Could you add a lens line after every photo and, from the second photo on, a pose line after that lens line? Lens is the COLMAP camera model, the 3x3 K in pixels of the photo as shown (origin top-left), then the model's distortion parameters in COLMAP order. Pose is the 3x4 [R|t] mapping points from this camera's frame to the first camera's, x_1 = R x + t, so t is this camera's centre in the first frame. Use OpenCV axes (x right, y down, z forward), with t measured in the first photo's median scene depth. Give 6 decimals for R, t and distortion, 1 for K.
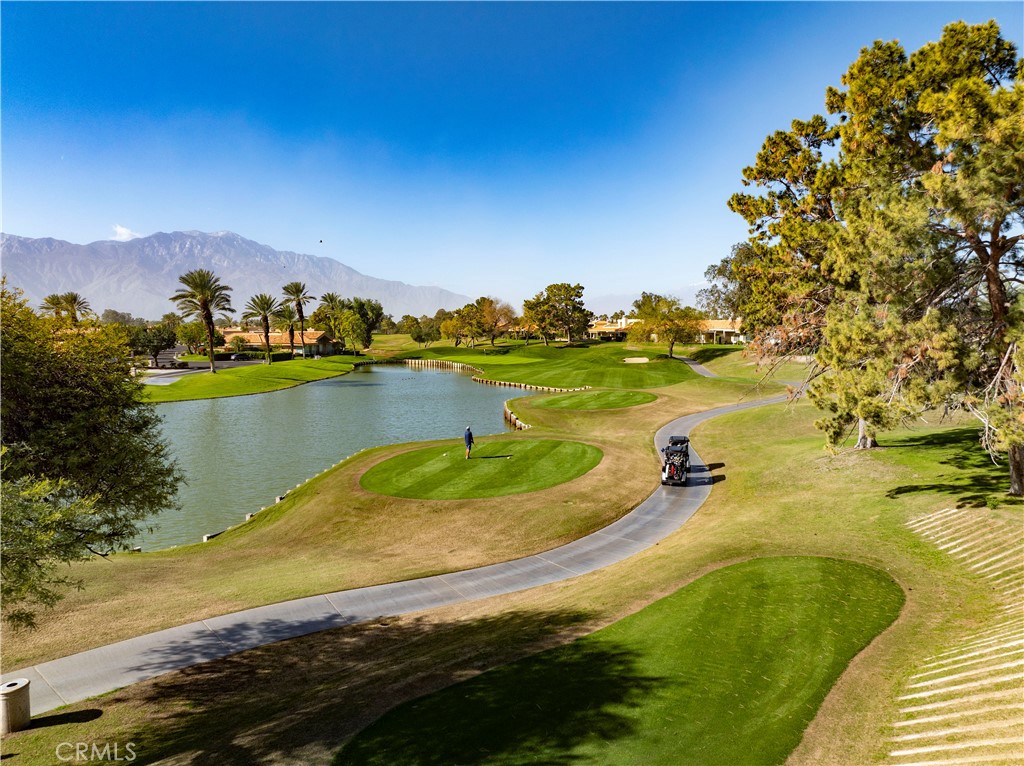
lens RADIAL K [[720.4, 0, 512.3], [0, 720.4, 384.6], [0, 0, 1]] dist [-0.045314, 0.013262]
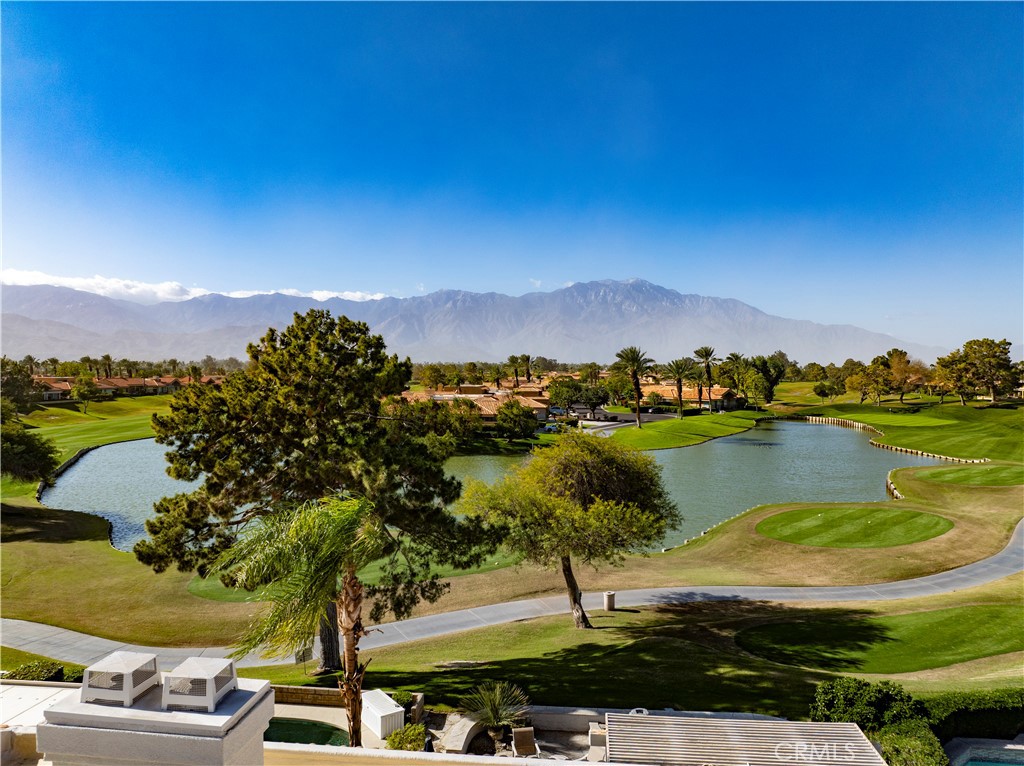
lens RADIAL K [[720.4, 0, 512.2], [0, 720.4, 383.2], [0, 0, 1]] dist [-0.045314, 0.013262]
pose [[0.854600, 0.012008, -0.519147, 0.036817], [-0.042635, 0.997980, -0.047101, -0.021751], [0.517533, 0.062386, 0.853386, -0.162435]]
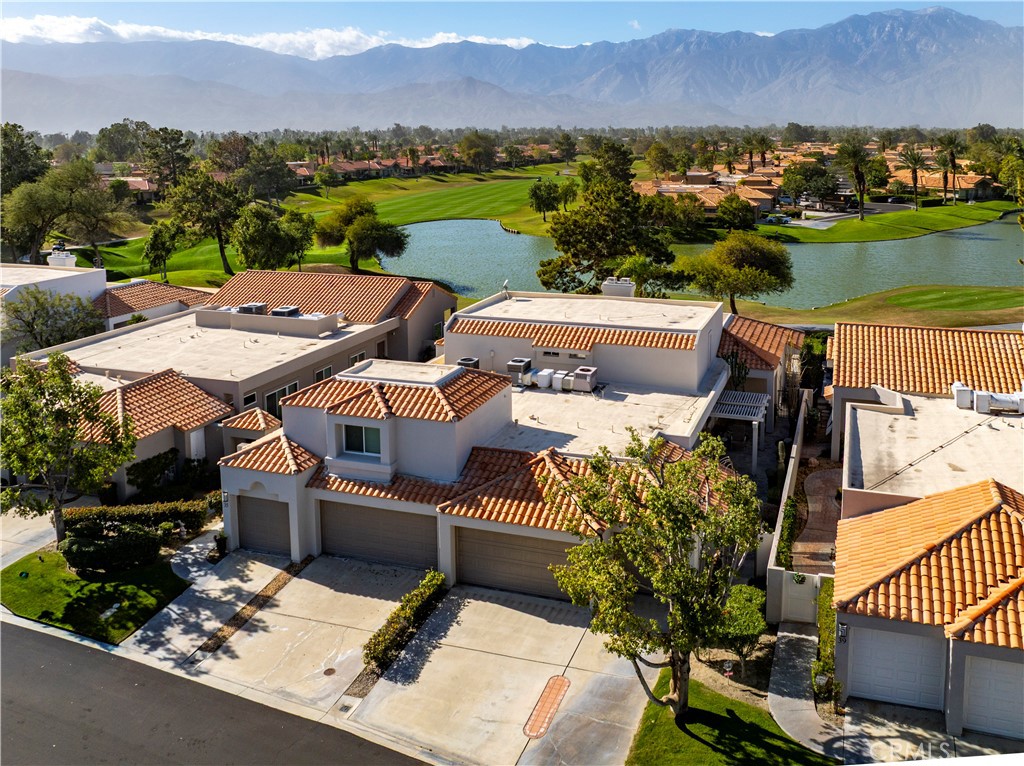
lens RADIAL K [[920.8, 0, 550.3], [0, 920.8, 231.5], [0, 0, 1]] dist [-0.052946, 0.028645]
pose [[0.716588, 0.069564, -0.694019, 0.271610], [-0.048077, 0.997574, 0.050351, -0.043903], [0.695838, -0.002714, 0.718194, -0.475783]]
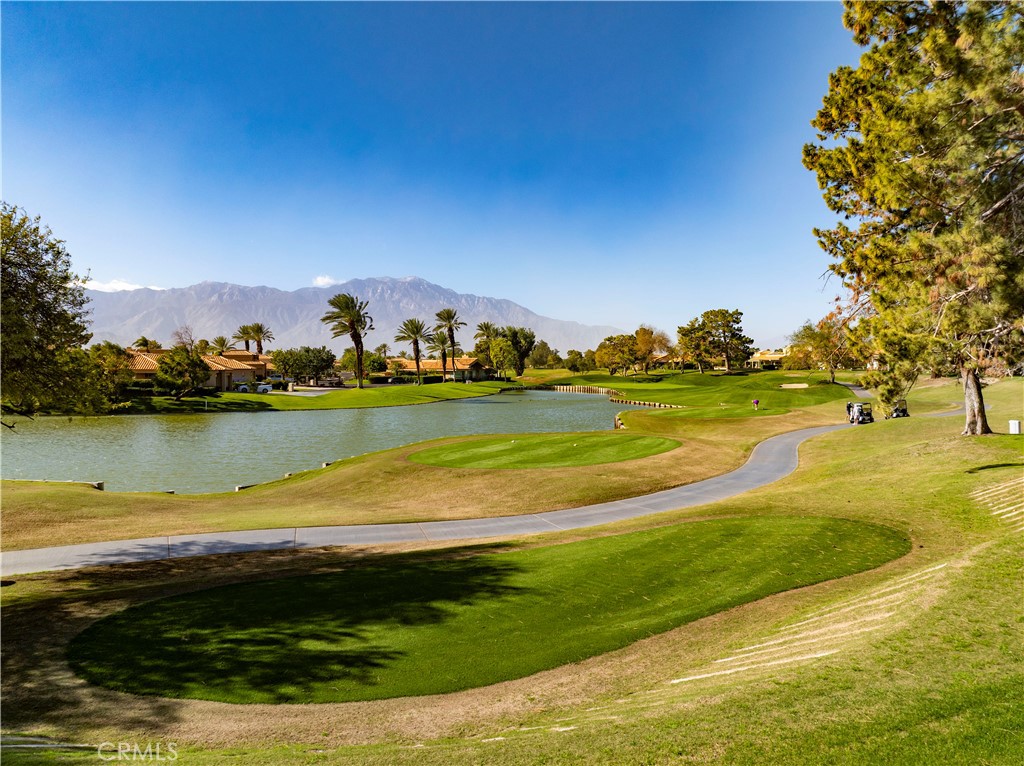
lens RADIAL K [[720.4, 0, 511.9], [0, 720.4, 385.4], [0, 0, 1]] dist [-0.045314, 0.013262]
pose [[0.971180, 0.006713, -0.238255, 0.046581], [-0.019406, 0.998512, -0.050971, 0.024191], [0.237558, 0.054125, 0.969864, 0.015255]]
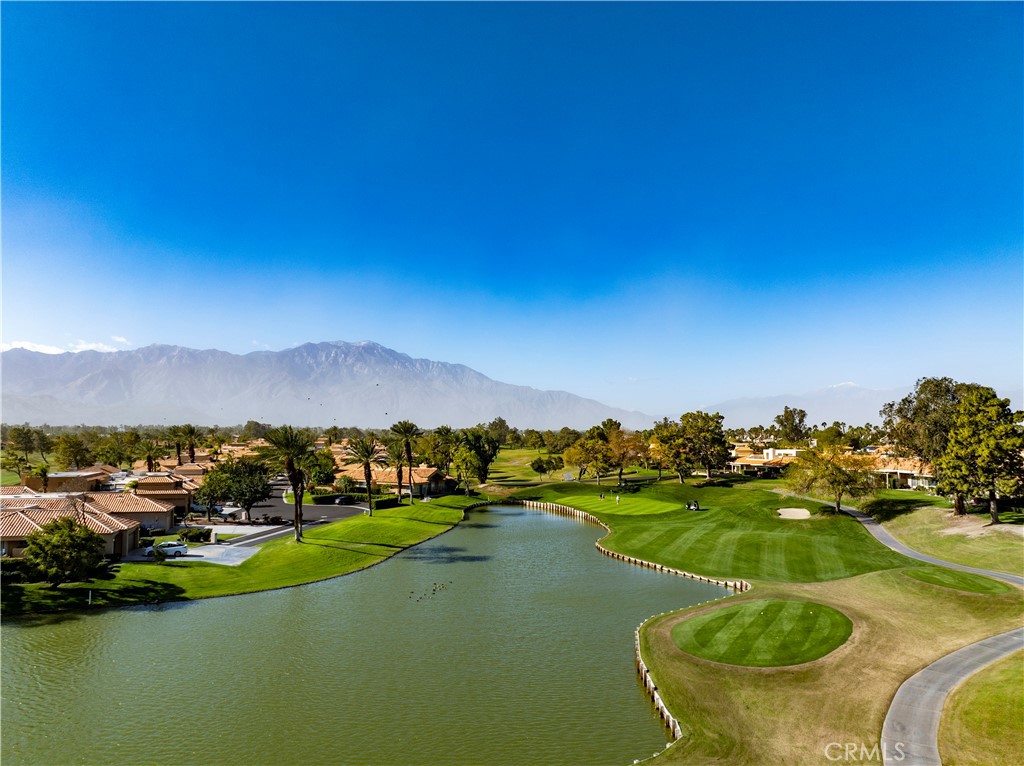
lens RADIAL K [[720.4, 0, 511.5], [0, 720.4, 382.1], [0, 0, 1]] dist [-0.045314, 0.013262]
pose [[0.984234, -0.011960, -0.176464, -0.002466], [-0.014074, 0.989252, -0.145543, -0.071274], [0.176308, 0.145732, 0.973487, 0.136610]]
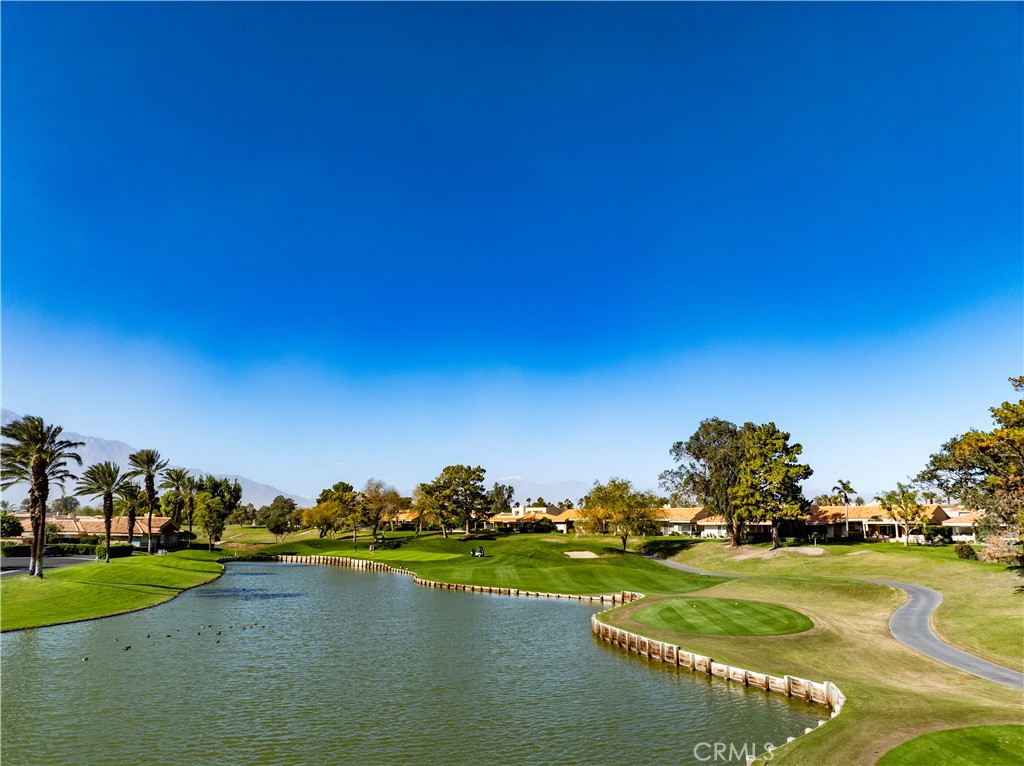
lens RADIAL K [[720.4, 0, 511.2], [0, 720.4, 381.2], [0, 0, 1]] dist [-0.045314, 0.013262]
pose [[0.966905, 0.052677, 0.249639, -0.151542], [0.016207, 0.963795, -0.266150, -0.008908], [-0.254621, 0.261388, 0.931045, 0.231043]]
